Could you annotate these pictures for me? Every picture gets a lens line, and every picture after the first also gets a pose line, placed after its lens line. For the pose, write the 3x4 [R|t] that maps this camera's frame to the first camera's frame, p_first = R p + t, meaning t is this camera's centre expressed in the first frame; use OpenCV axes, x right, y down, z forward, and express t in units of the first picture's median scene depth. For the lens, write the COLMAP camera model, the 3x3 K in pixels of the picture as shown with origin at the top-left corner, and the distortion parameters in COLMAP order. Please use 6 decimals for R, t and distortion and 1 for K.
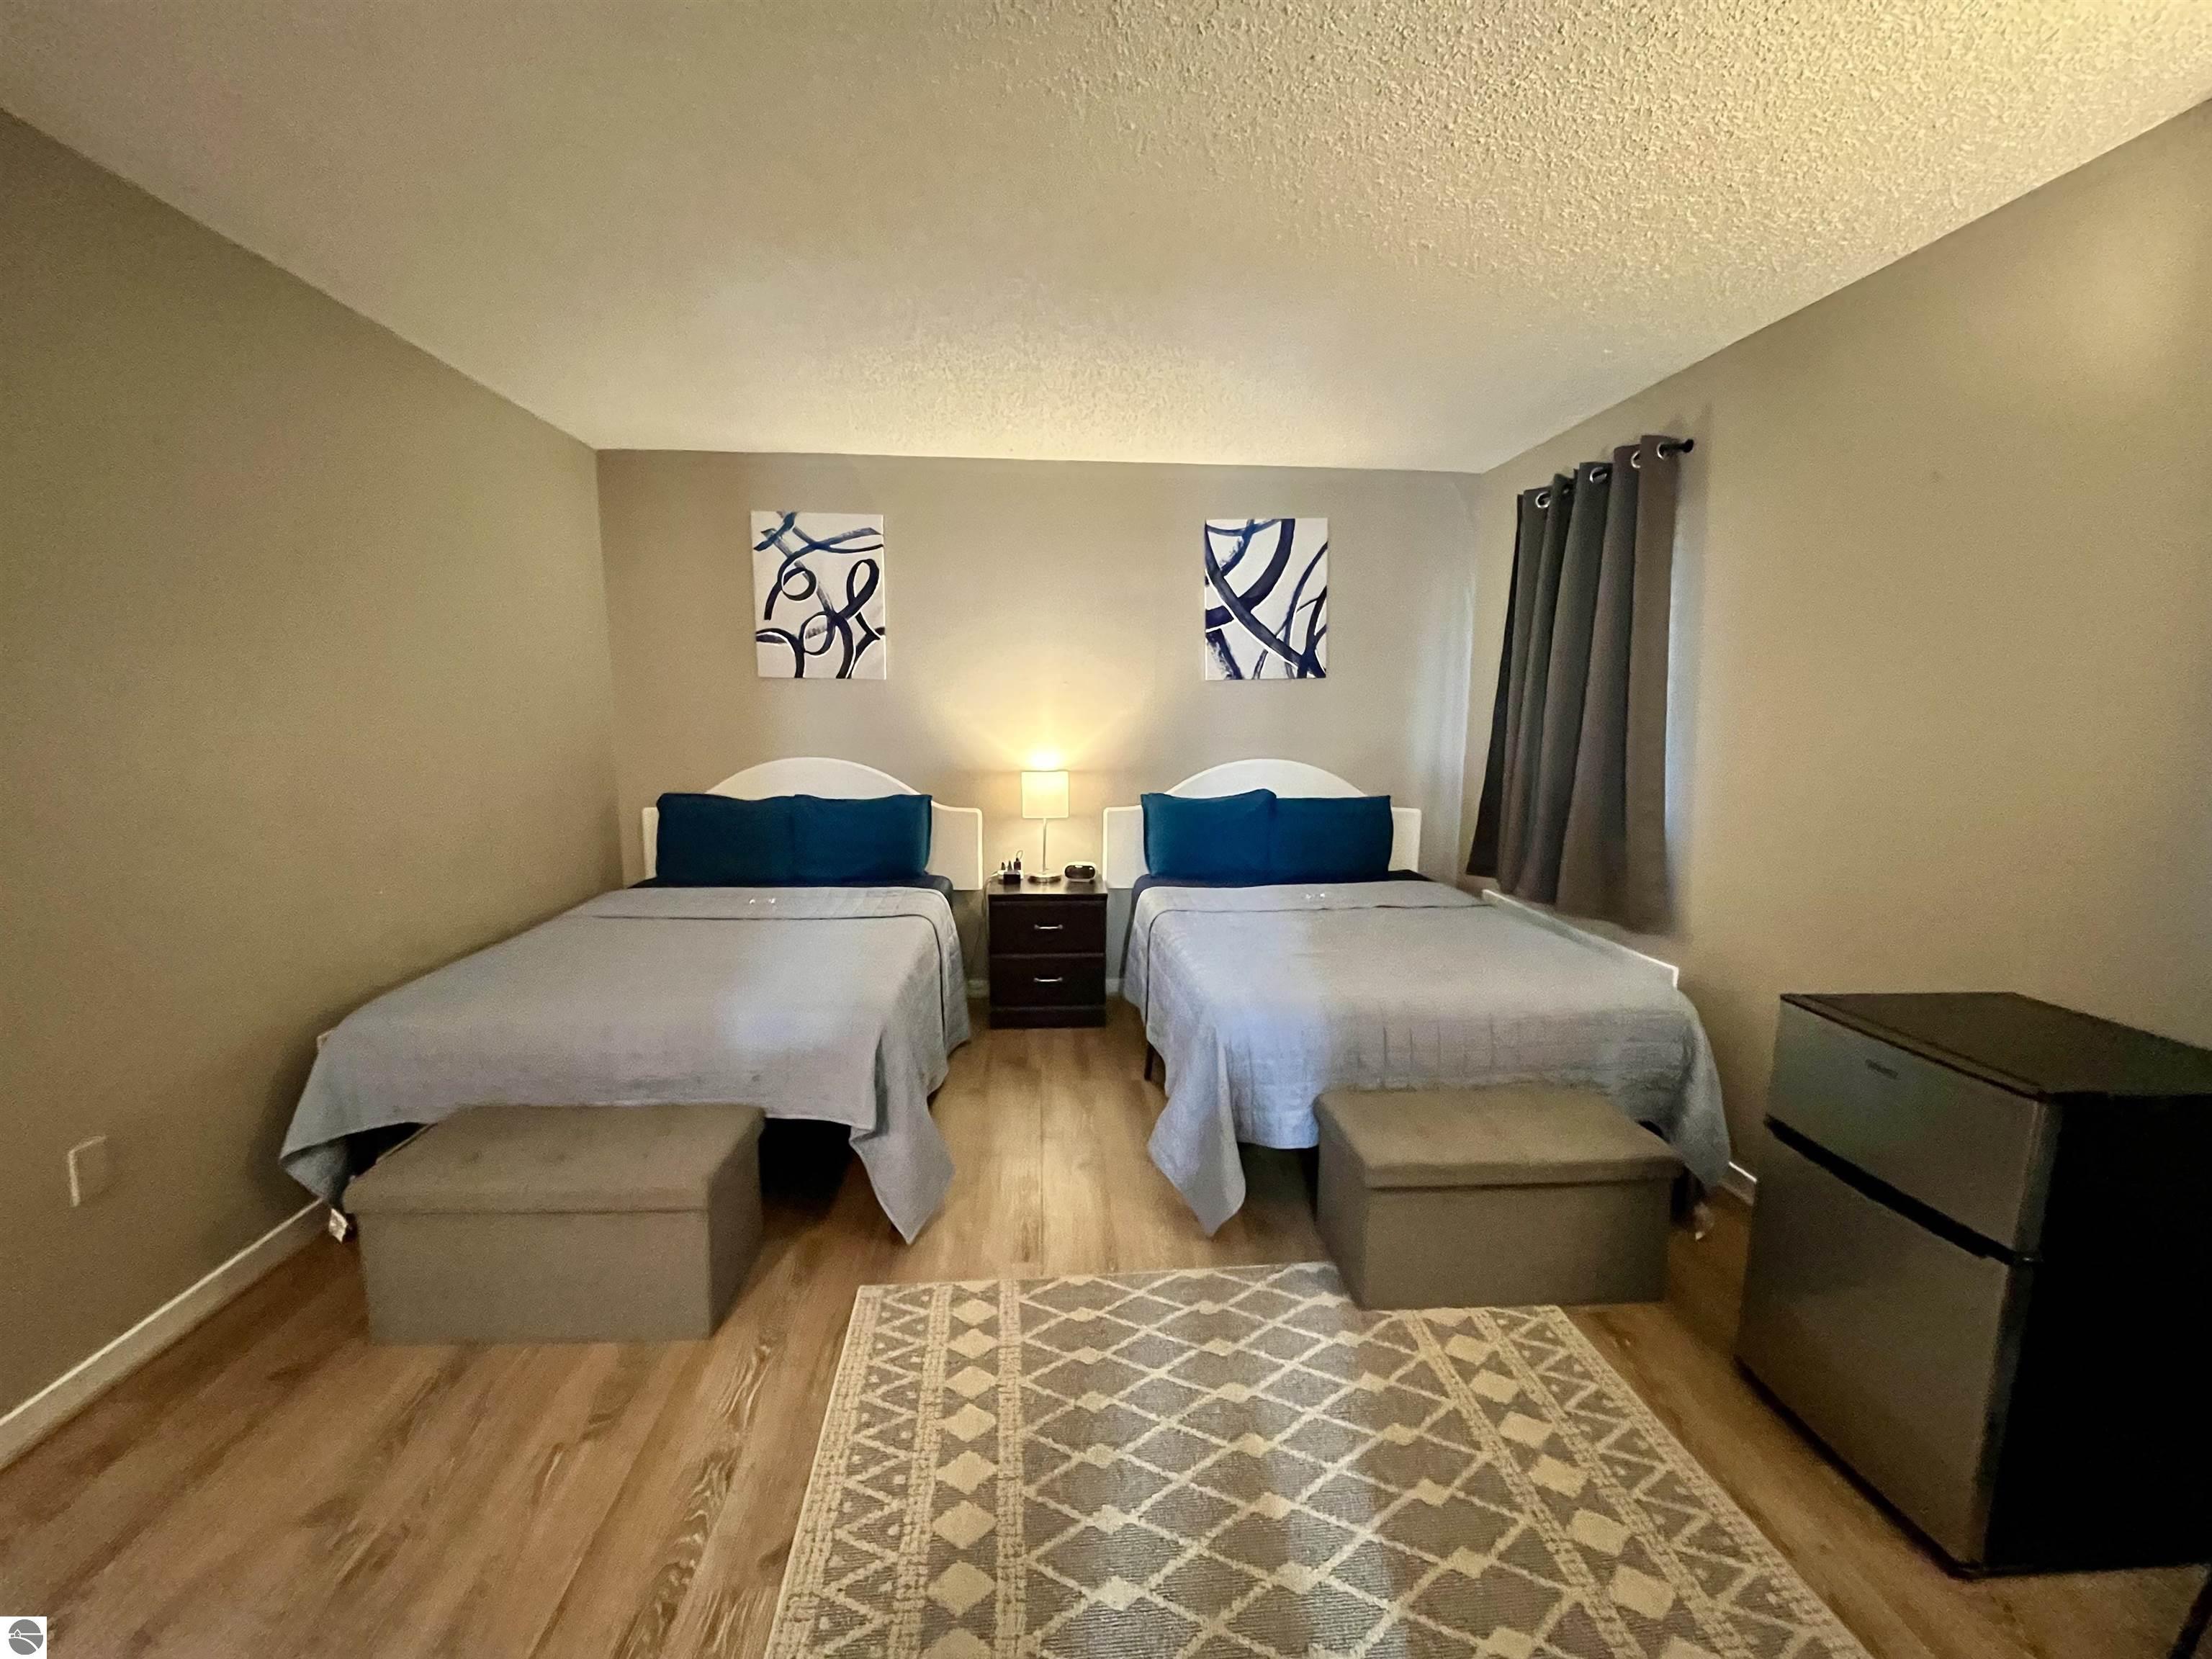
lens RADIAL K [[900.0, 0, 1097.6], [0, 900.0, 831.9], [0, 0, 1]] dist [-0.003608, 0.000295]
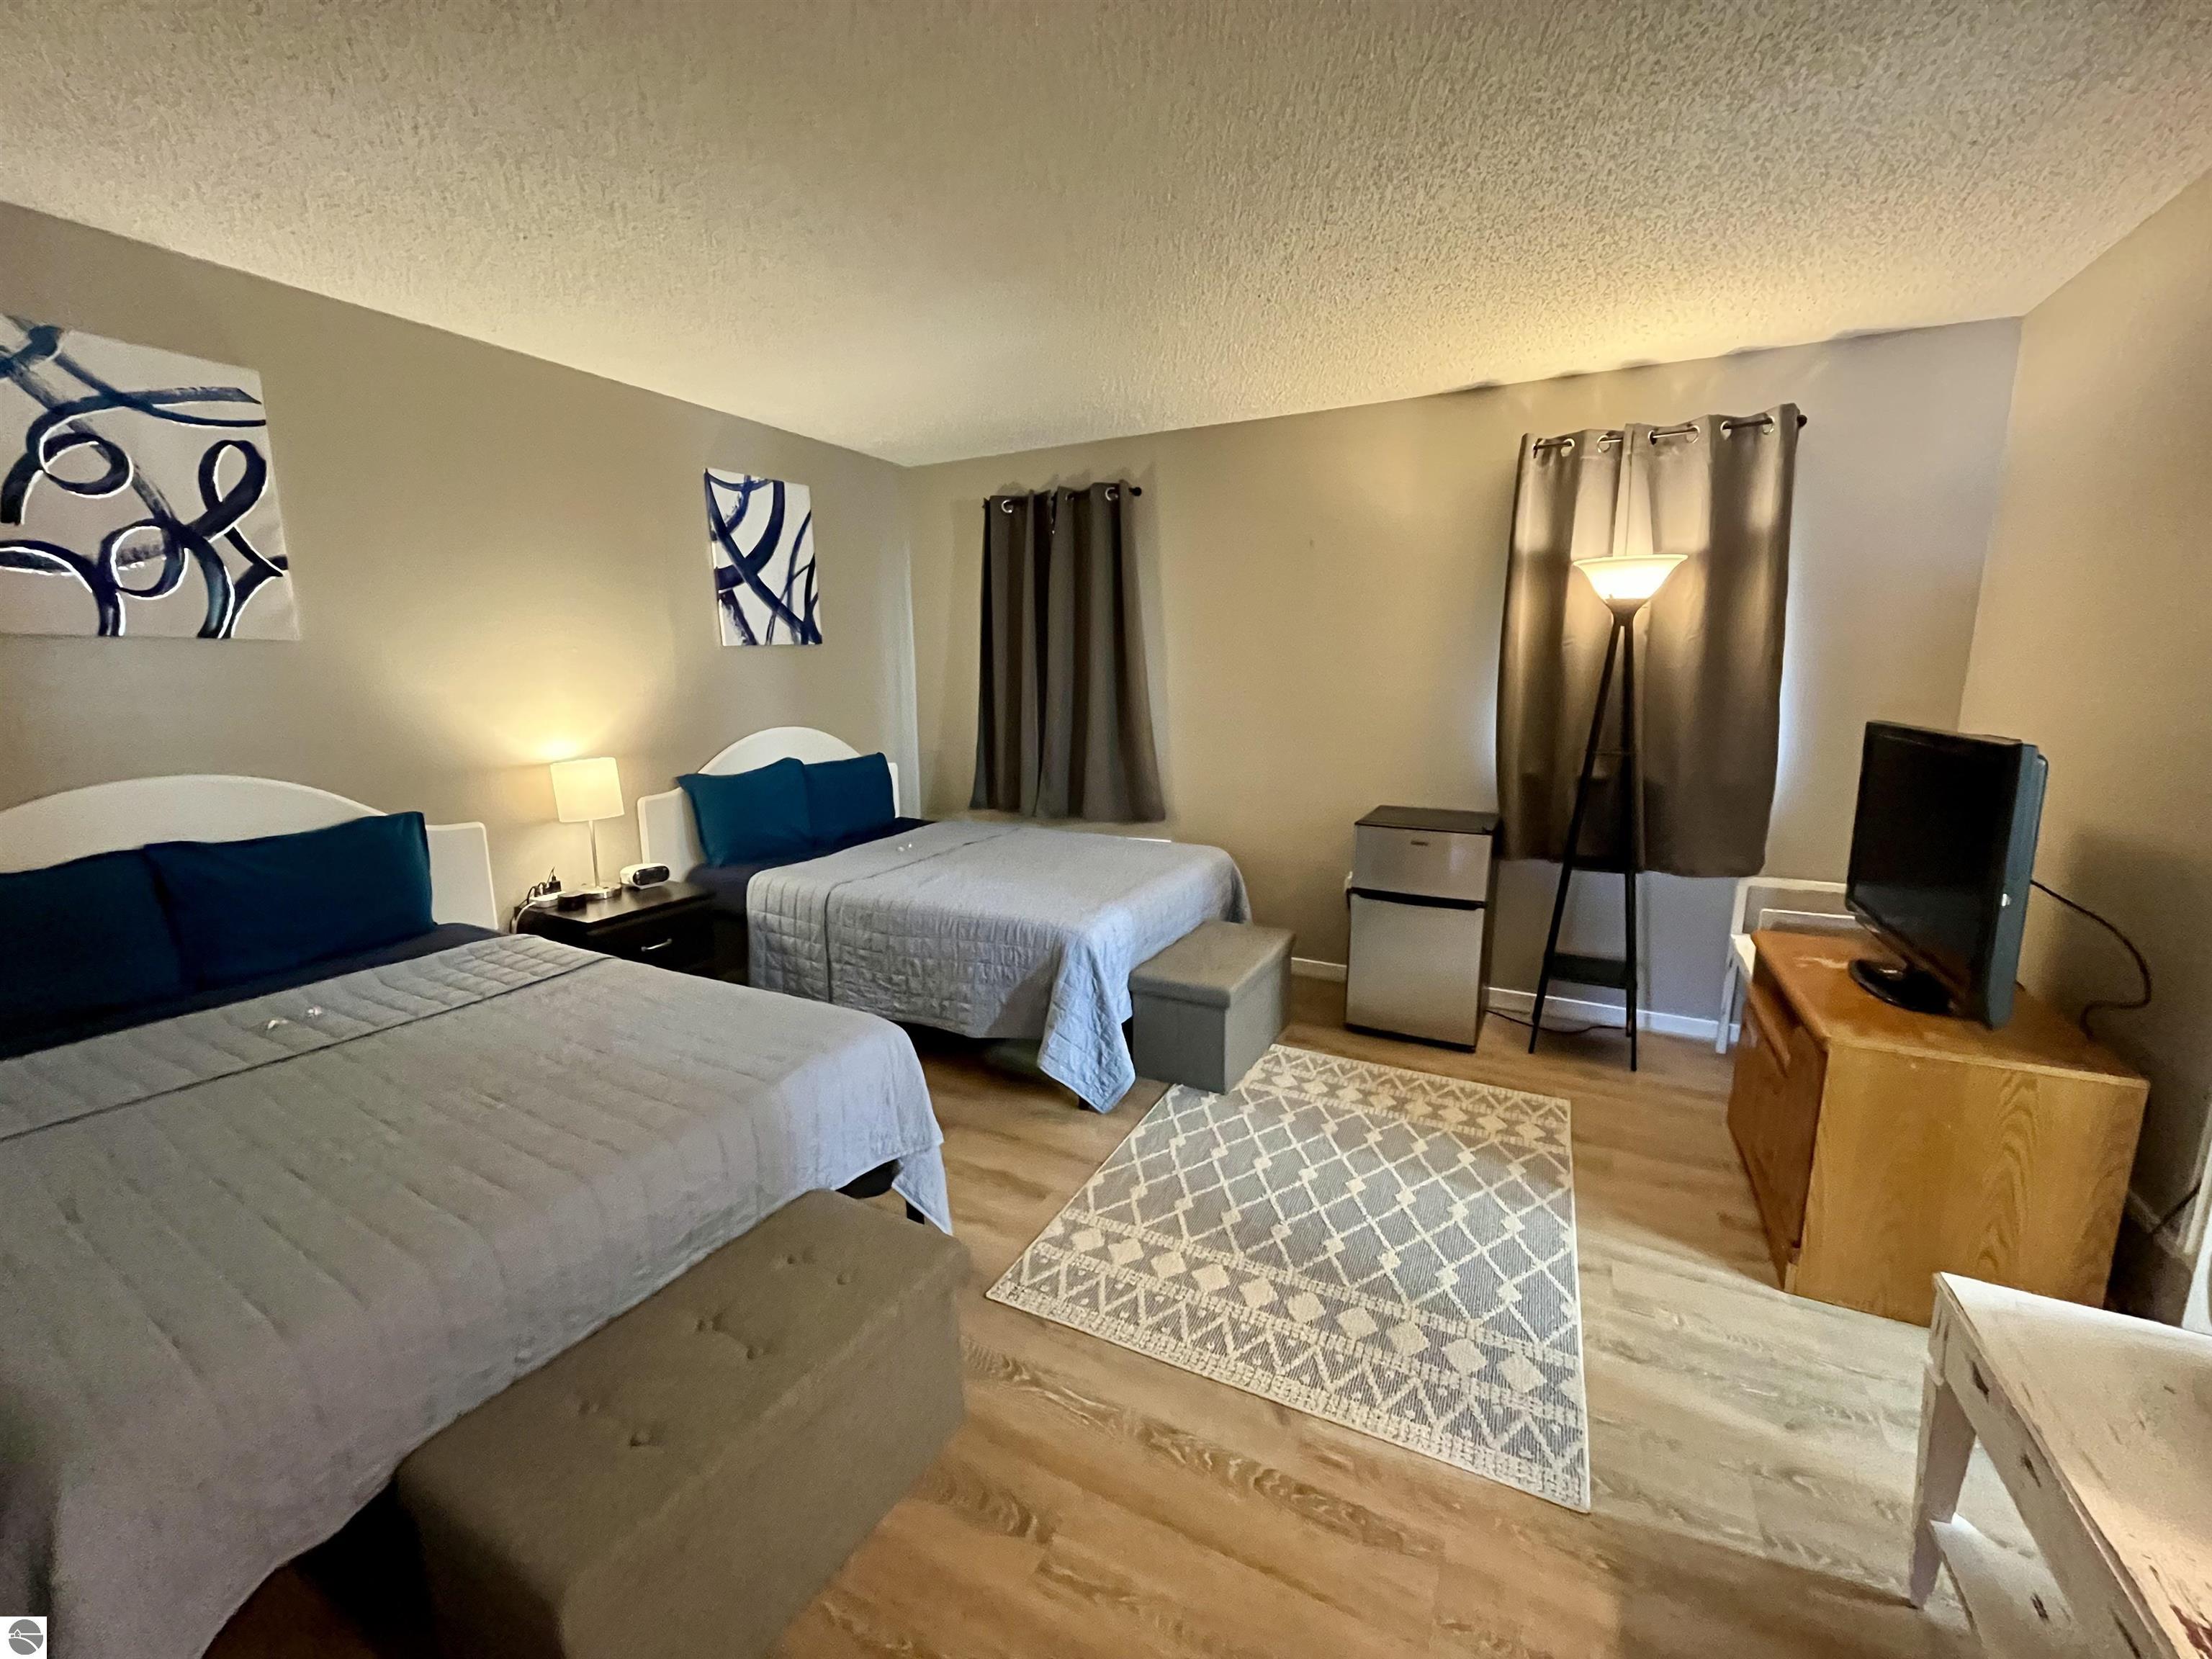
lens RADIAL K [[900.0, 0, 1096.7], [0, 900.0, 831.3], [0, 0, 1]] dist [-0.003608, 0.000295]
pose [[0.527000, -0.162897, 0.834107, -0.498270], [0.128221, 0.985464, 0.111444, -0.036750], [-0.840137, 0.048219, 0.540227, 0.199723]]
